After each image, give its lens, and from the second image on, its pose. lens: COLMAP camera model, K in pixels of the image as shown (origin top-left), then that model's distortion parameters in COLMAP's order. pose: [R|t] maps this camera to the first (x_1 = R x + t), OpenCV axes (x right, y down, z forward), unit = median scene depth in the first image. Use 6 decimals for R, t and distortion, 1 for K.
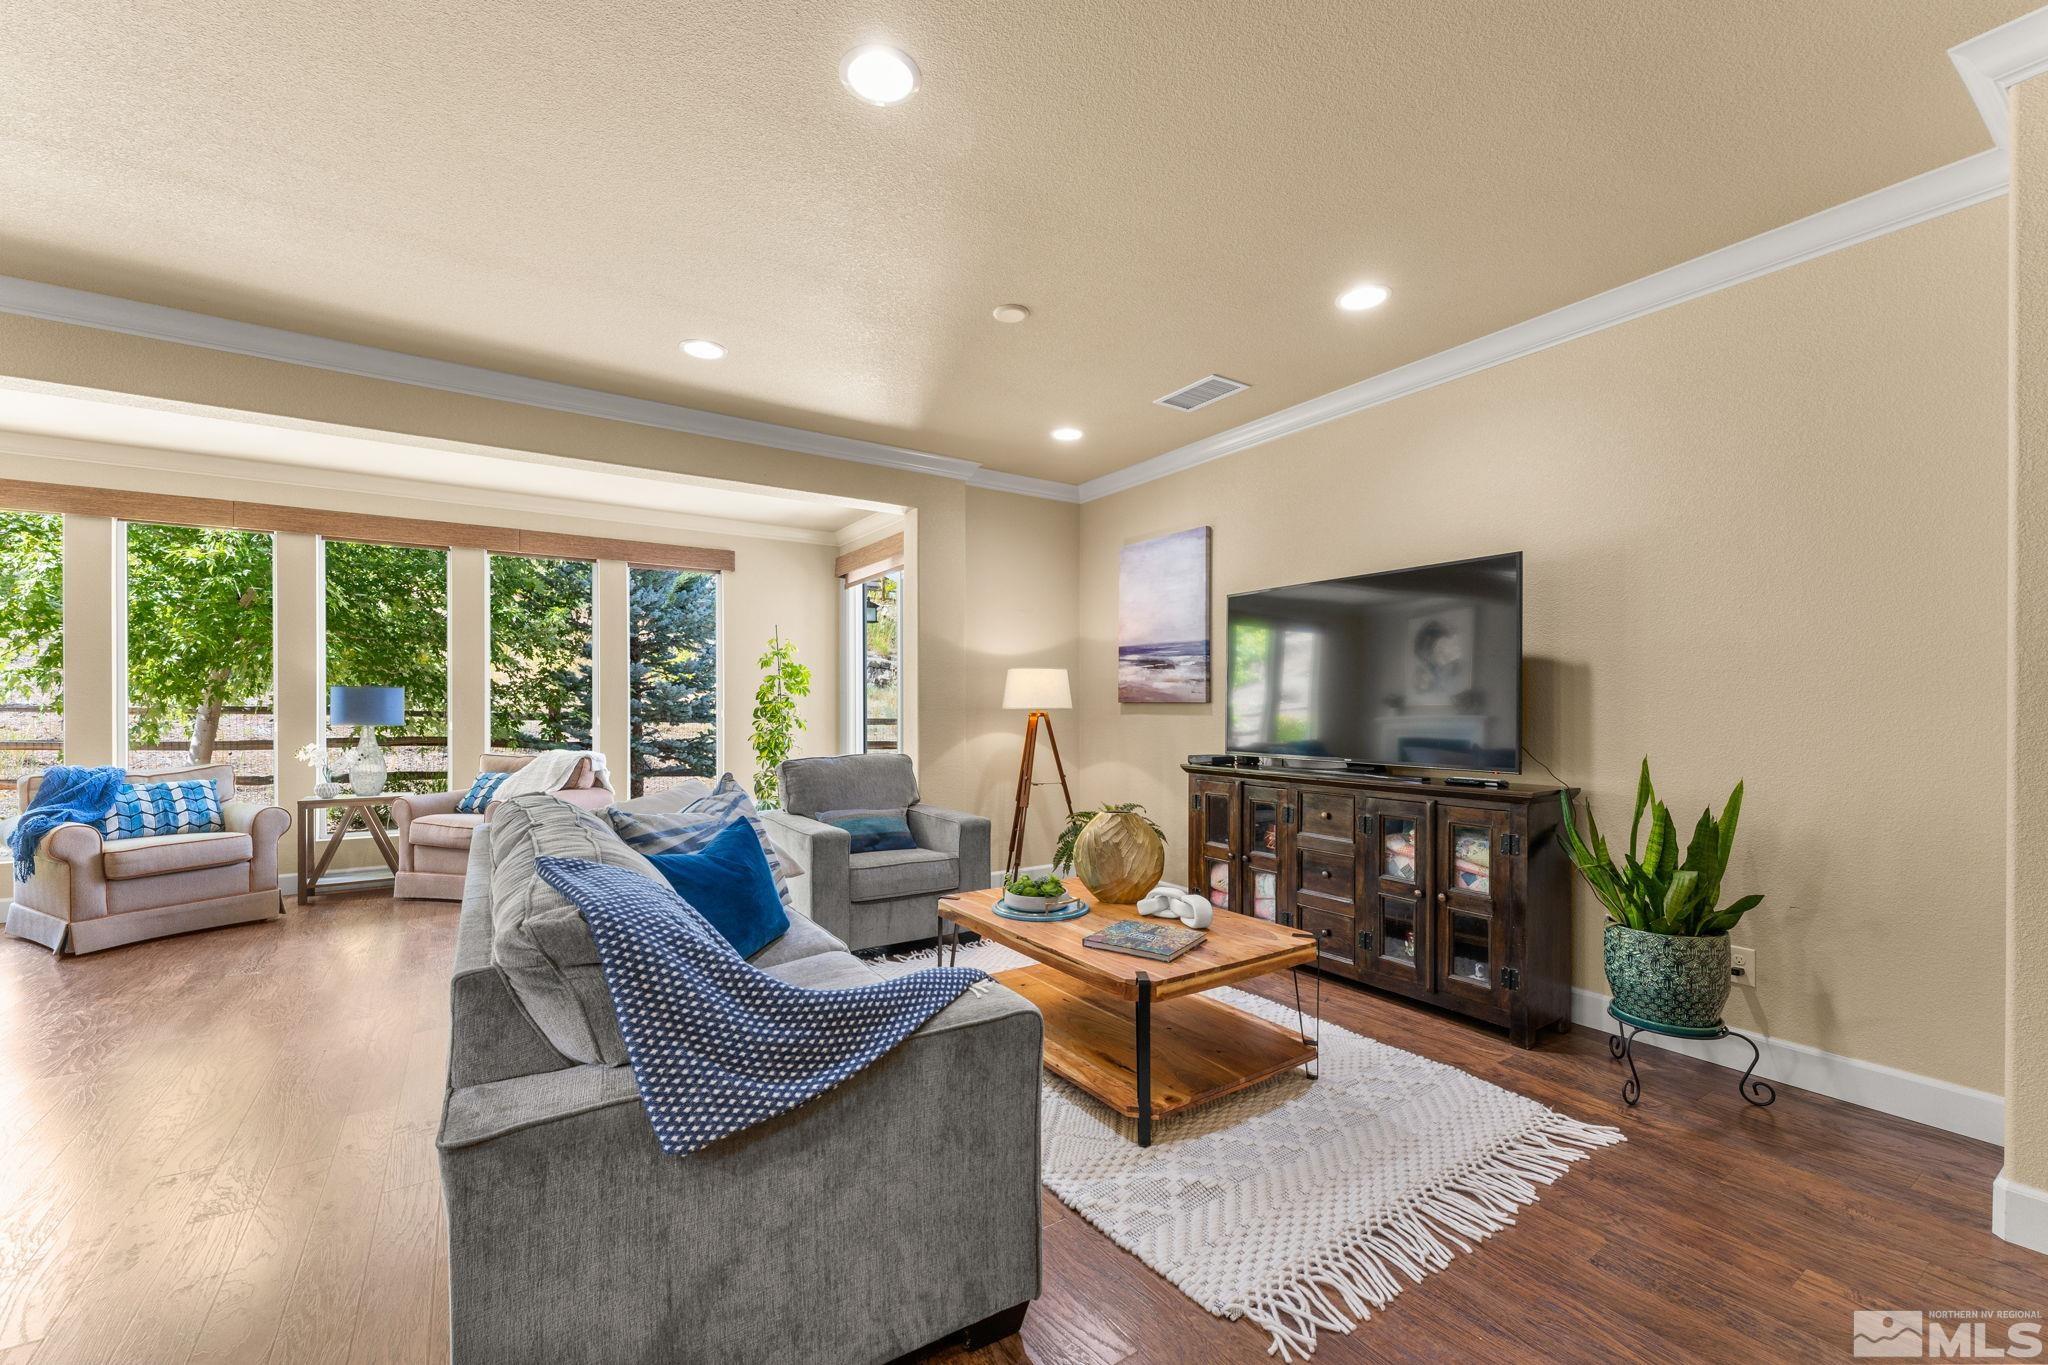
lens RADIAL K [[815.9, 0, 1013.0], [0, 815.9, 712.1], [0, 0, 1]] dist [-0.002330, 0.000638]
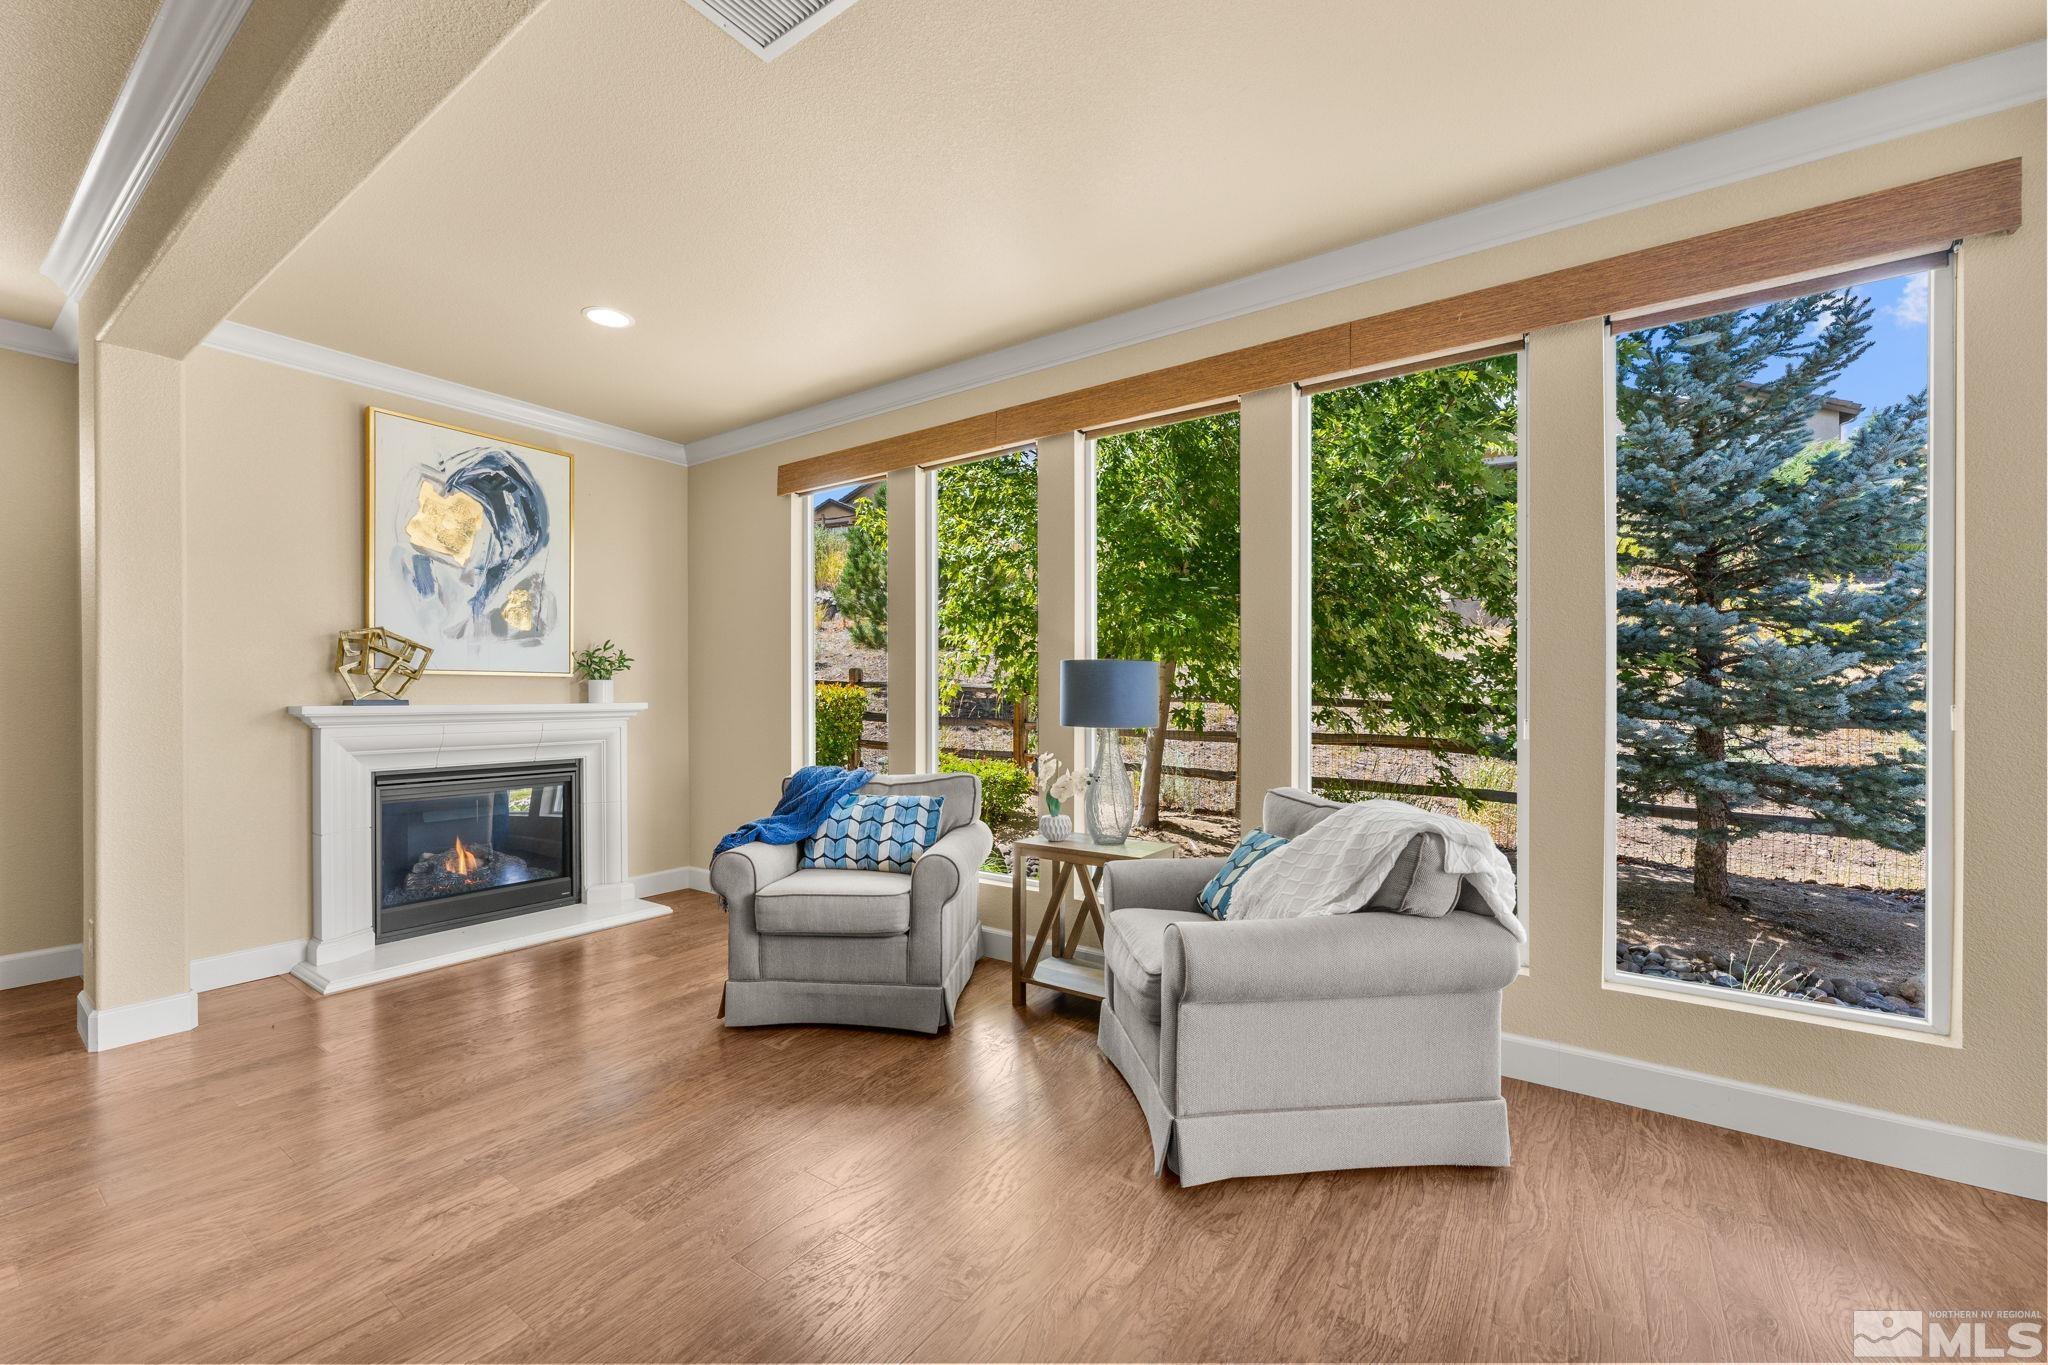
lens RADIAL K [[815.9, 0, 1030.8], [0, 815.9, 696.9], [0, 0, 1]] dist [-0.002330, 0.000638]
pose [[0.380359, -0.000111, -0.924839, -0.289730], [-0.007331, 0.999968, -0.003135, -0.002244], [0.924810, 0.007972, 0.380346, 0.789697]]
